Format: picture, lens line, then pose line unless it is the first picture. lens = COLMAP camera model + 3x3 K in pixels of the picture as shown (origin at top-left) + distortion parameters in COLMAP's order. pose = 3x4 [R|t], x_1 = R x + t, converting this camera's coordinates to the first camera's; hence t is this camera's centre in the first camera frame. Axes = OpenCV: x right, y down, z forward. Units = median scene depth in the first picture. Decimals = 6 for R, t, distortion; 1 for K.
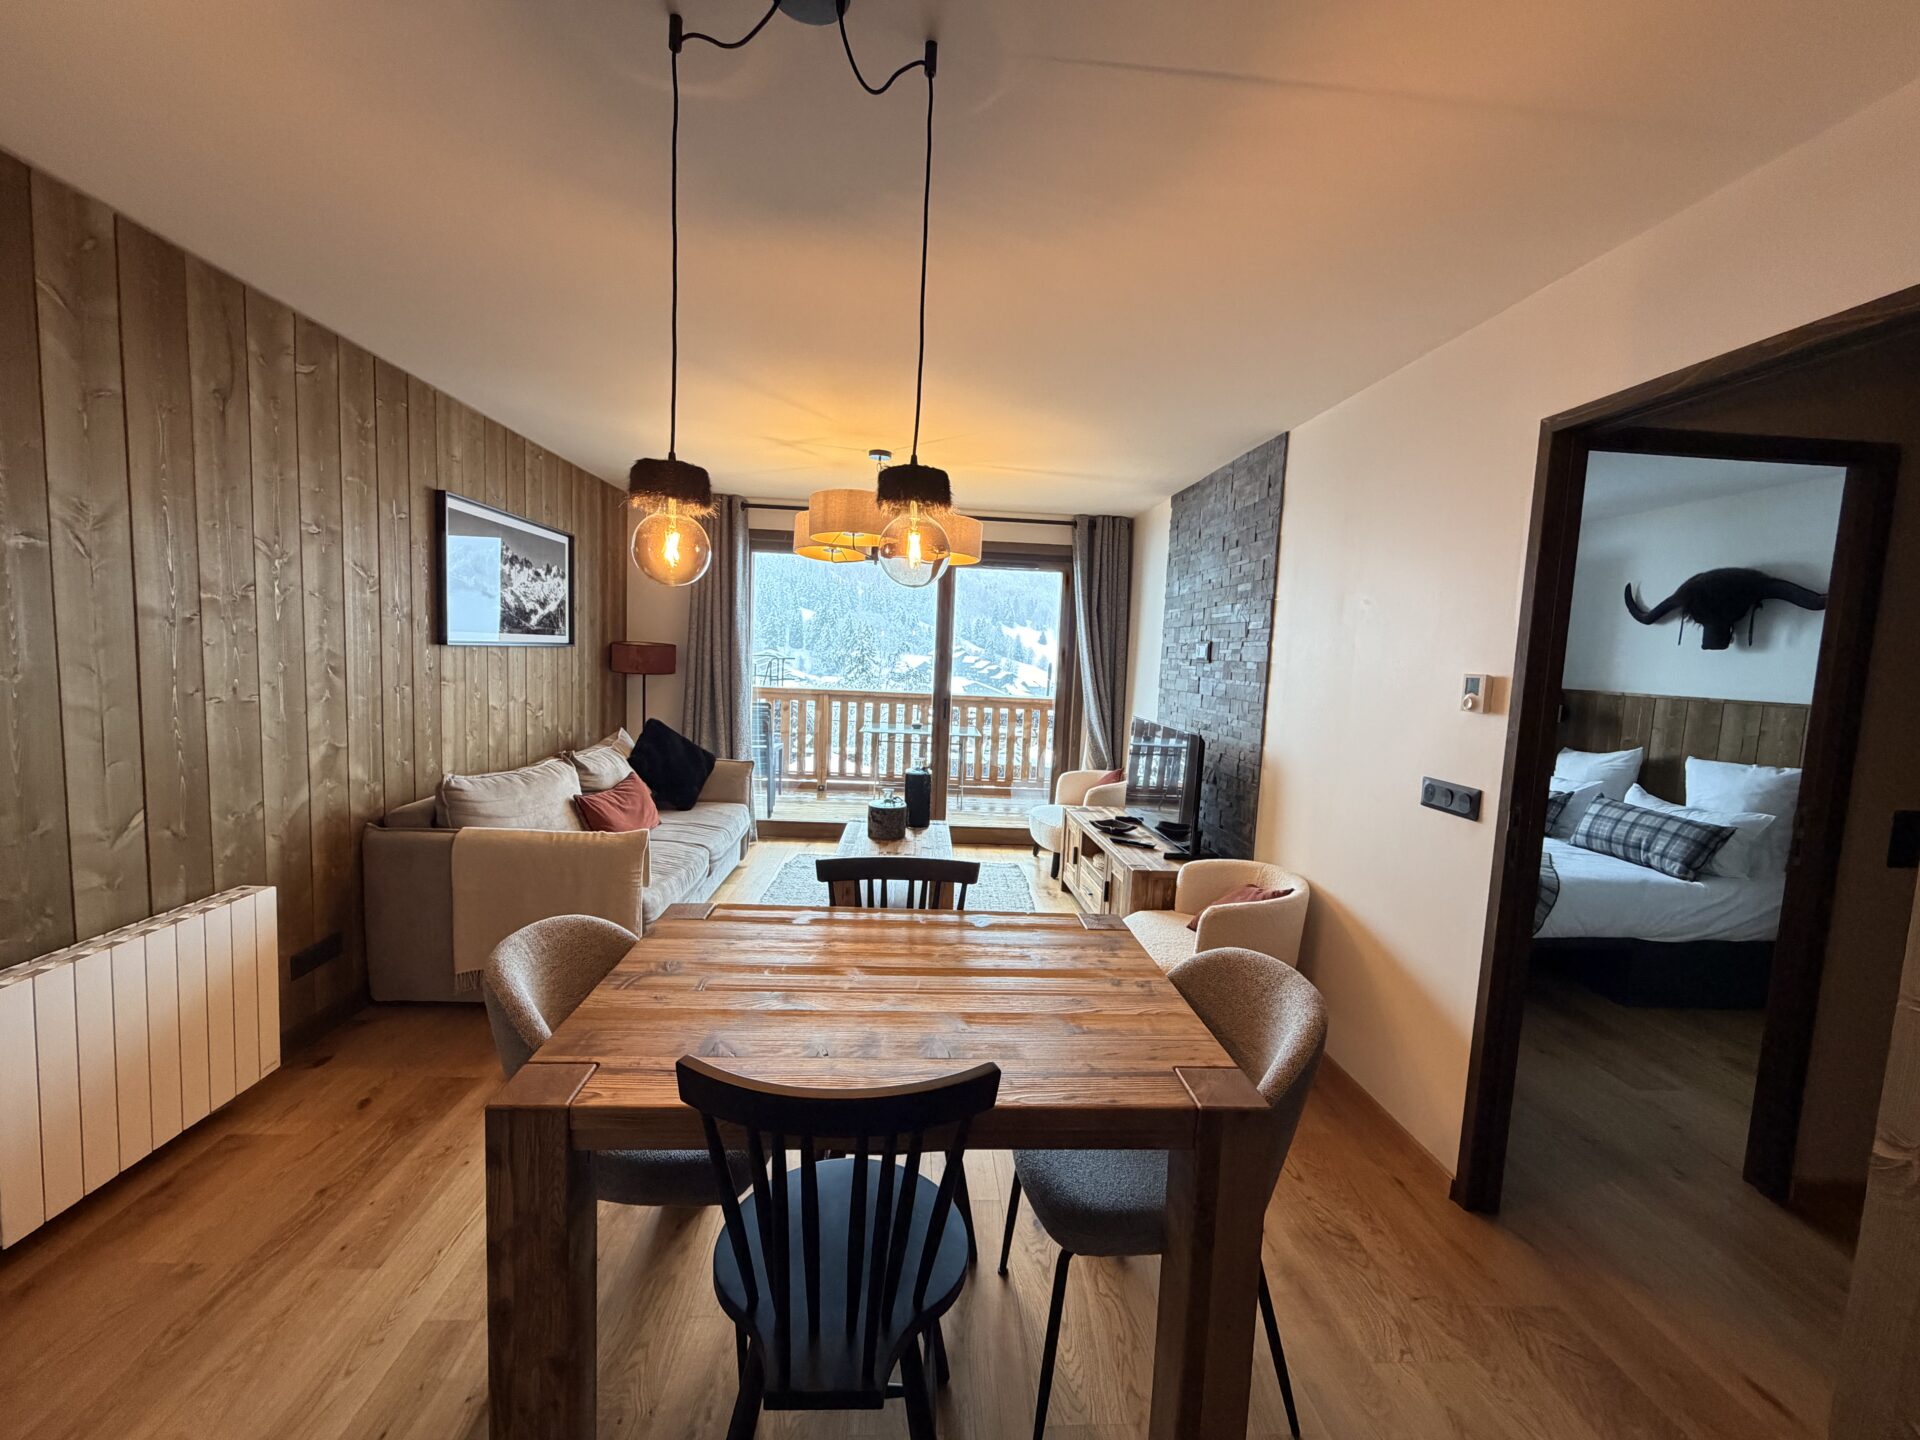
lens RADIAL K [[776.2, 0, 960.0], [0, 776.2, 720.0], [0, 0, 1]] dist [-0.001002, -0.000387]
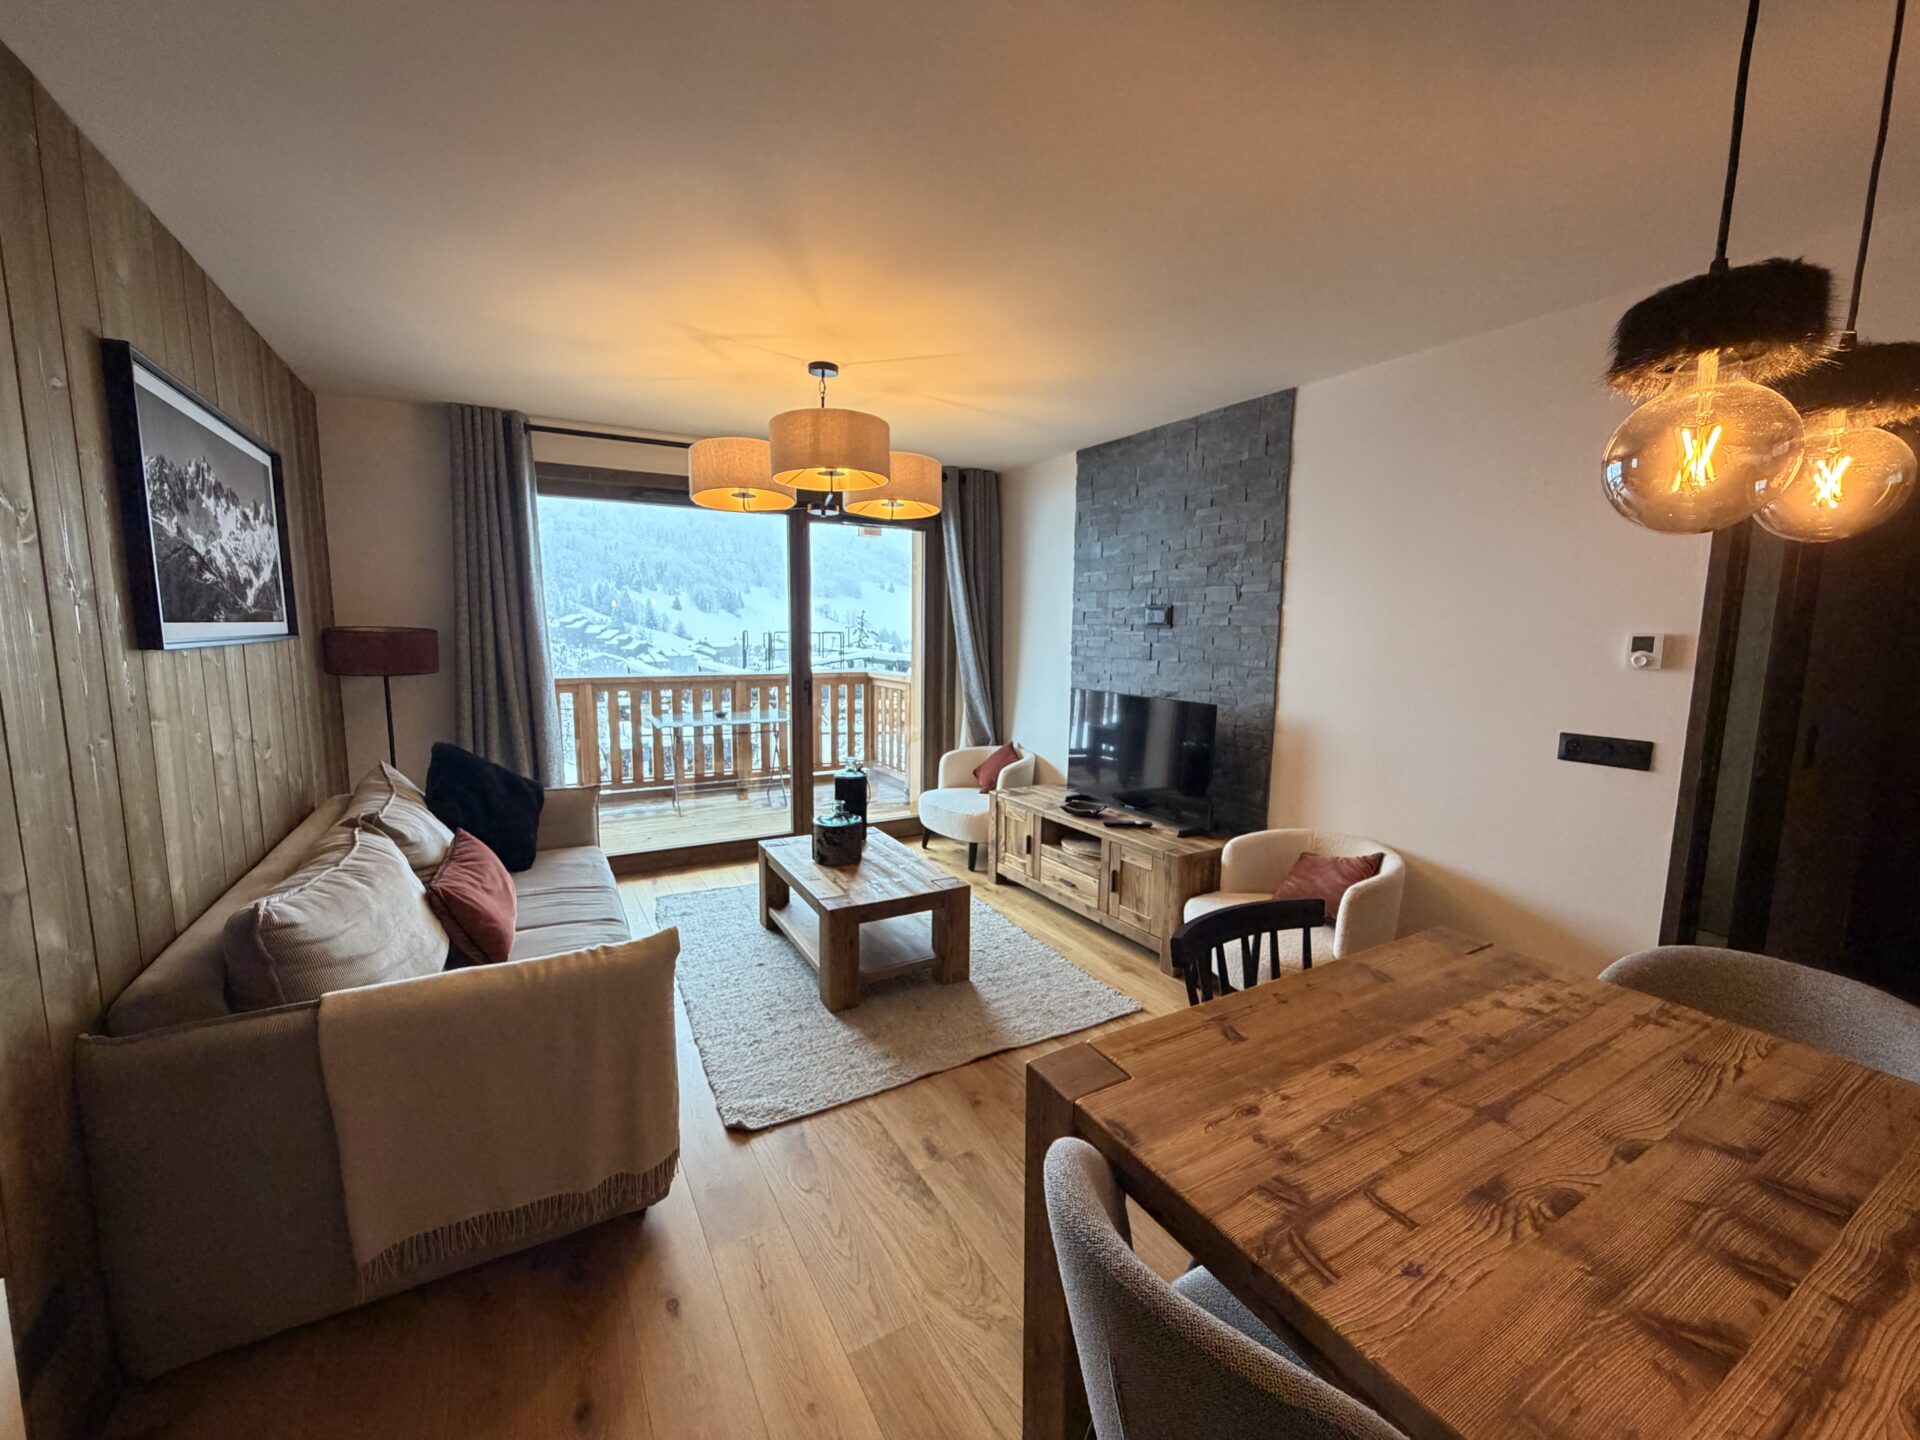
lens RADIAL K [[772.3, 0, 960.0], [0, 772.3, 720.0], [0, 0, 1]] dist [-0.002253, -0.000198]
pose [[0.894191, -0.089550, 0.438639, -0.319062], [0.068362, 0.995612, 0.063899, -0.035758], [-0.442436, -0.027152, 0.896389, 0.232802]]
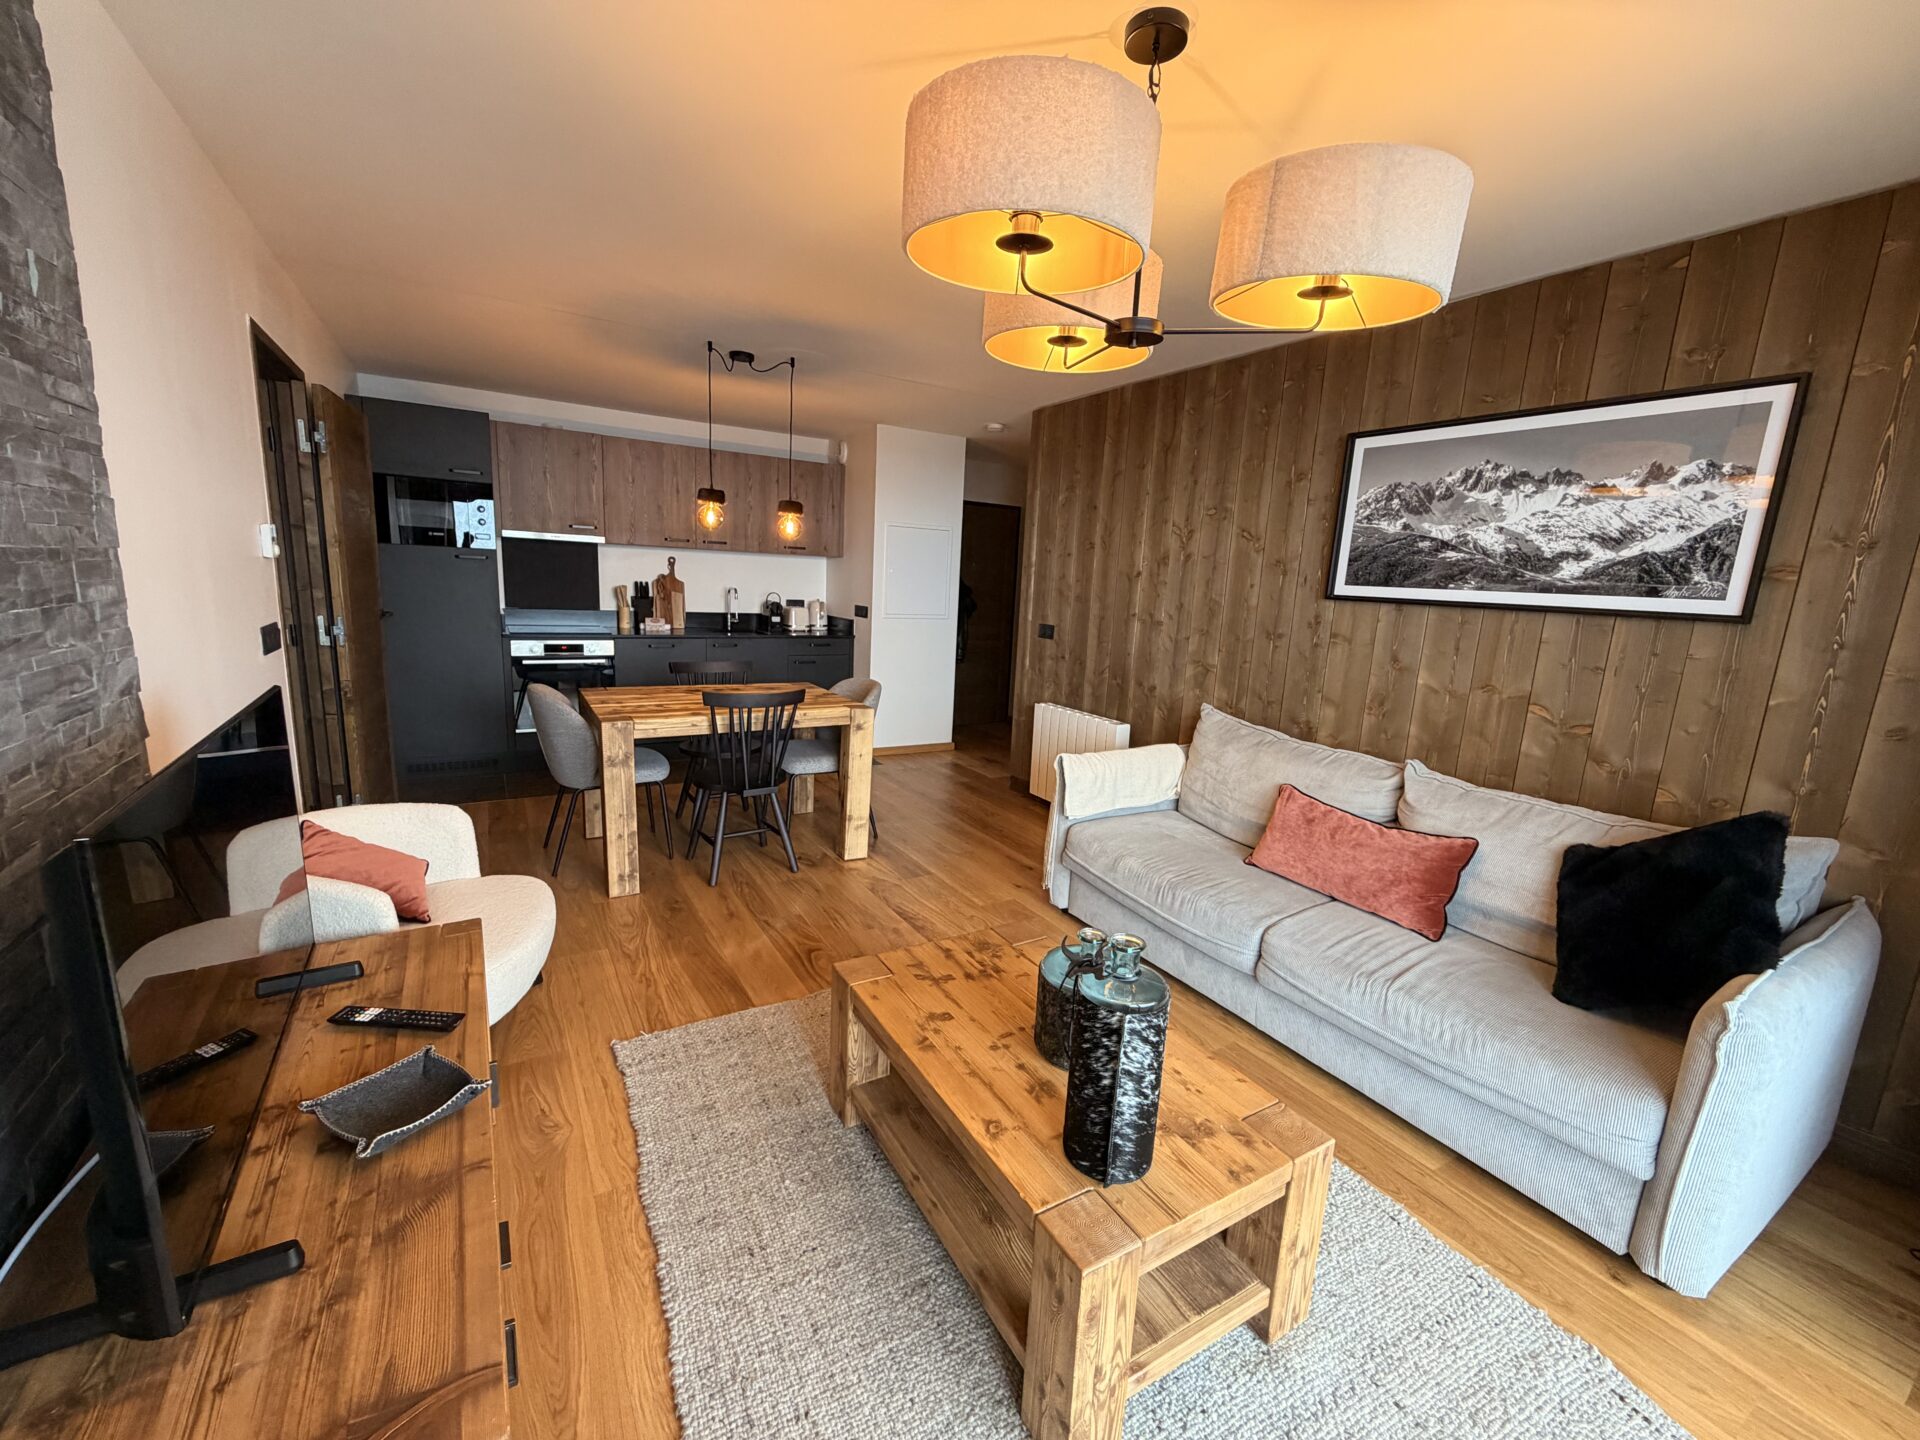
lens RADIAL K [[765.5, 0, 960.0], [0, 765.5, 720.0], [0, 0, 1]] dist [0.008622, -0.000166]
pose [[-0.883187, -0.002961, -0.469012, 0.139964], [-0.130850, 0.961832, 0.240329, -0.093749], [0.450399, 0.273626, -0.849864, 1.261682]]
